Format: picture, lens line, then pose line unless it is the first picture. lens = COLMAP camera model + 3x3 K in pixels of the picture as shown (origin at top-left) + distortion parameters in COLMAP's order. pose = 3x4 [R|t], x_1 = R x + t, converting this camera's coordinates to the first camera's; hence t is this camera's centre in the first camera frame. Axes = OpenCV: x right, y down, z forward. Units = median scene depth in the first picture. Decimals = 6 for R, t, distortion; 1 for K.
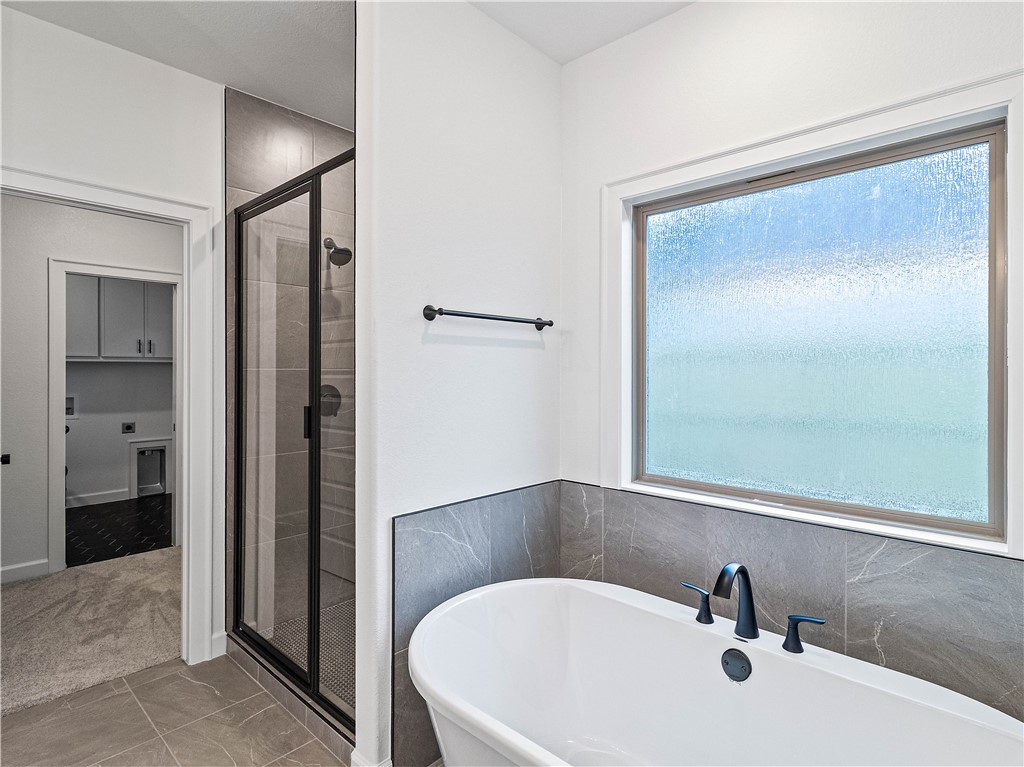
lens RADIAL K [[532.4, 0, 513.2], [0, 532.4, 372.4], [0, 0, 1]] dist [0.002532, -0.000269]
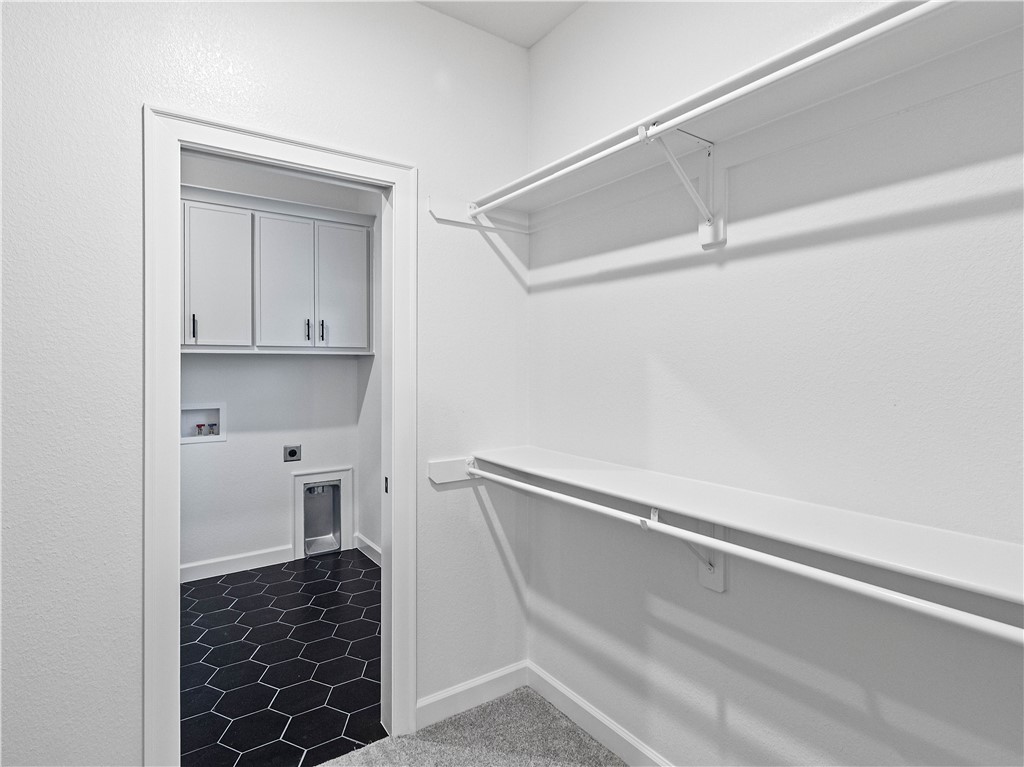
lens RADIAL K [[532.4, 0, 513.2], [0, 532.4, 372.4], [0, 0, 1]] dist [0.002532, -0.000269]
pose [[0.978614, 0.005105, -0.205642, -0.514675], [-0.001683, 0.999857, 0.016813, -0.014150], [0.205698, -0.016107, 0.978483, 0.665298]]
